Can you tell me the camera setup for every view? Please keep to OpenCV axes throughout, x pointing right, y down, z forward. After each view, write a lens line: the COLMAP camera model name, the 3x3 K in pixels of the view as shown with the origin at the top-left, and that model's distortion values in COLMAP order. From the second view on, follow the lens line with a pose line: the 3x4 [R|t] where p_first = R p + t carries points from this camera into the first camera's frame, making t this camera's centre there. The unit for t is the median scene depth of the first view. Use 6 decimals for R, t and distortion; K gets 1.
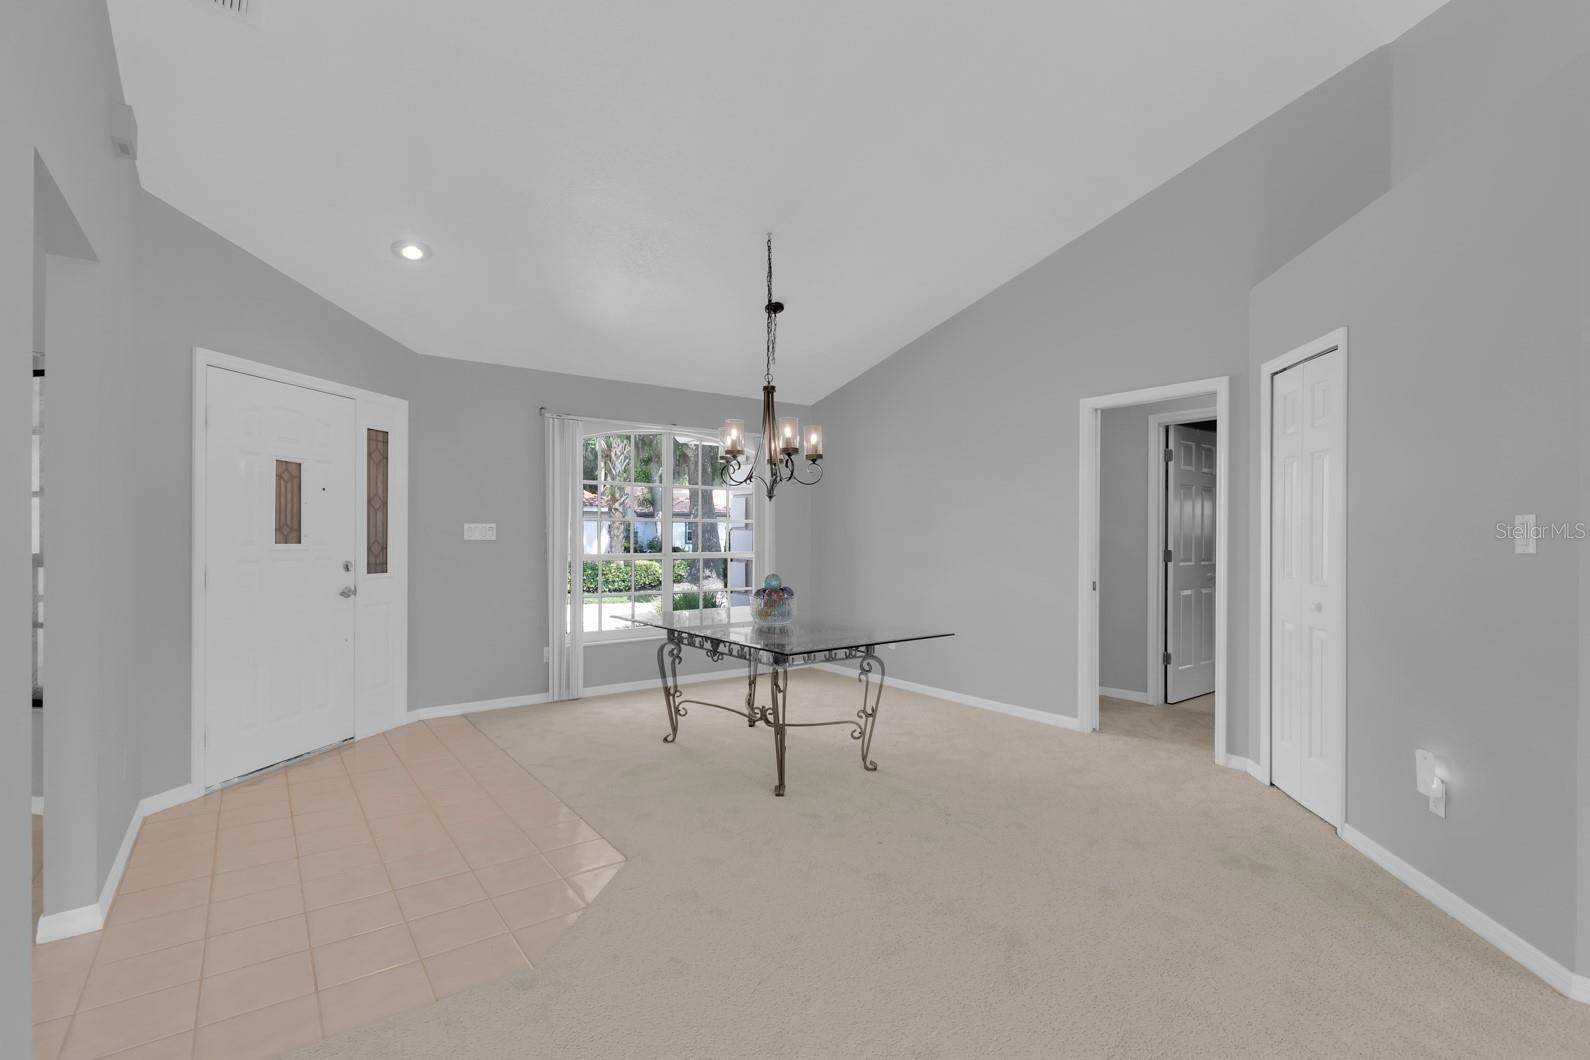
lens RADIAL K [[726.8, 0, 792.9], [0, 726.8, 536.8], [0, 0, 1]] dist [0.000773, -0.000089]
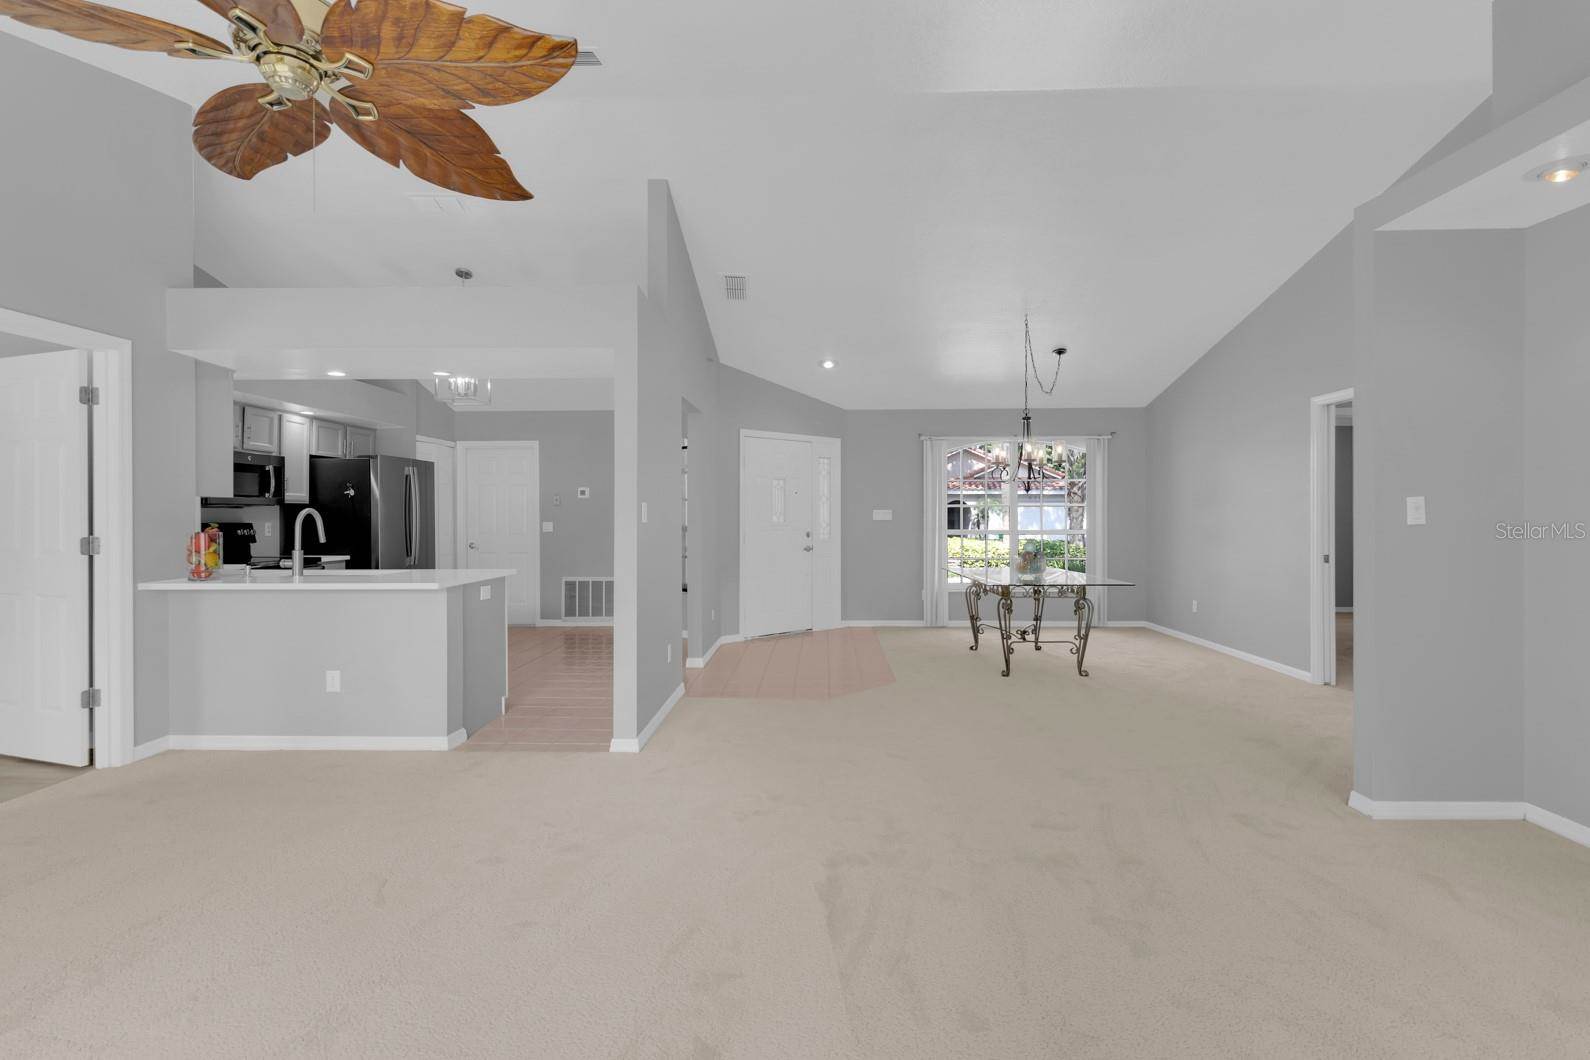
lens RADIAL K [[733.9, 0, 798.4], [0, 733.9, 523.1], [0, 0, 1]] dist [0.001560, 0.000032]
pose [[0.785680, 0.000877, -0.618632, 0.501994], [0.001781, 0.999992, 0.003680, 0.005812], [0.618630, -0.003993, 0.785672, -0.455490]]
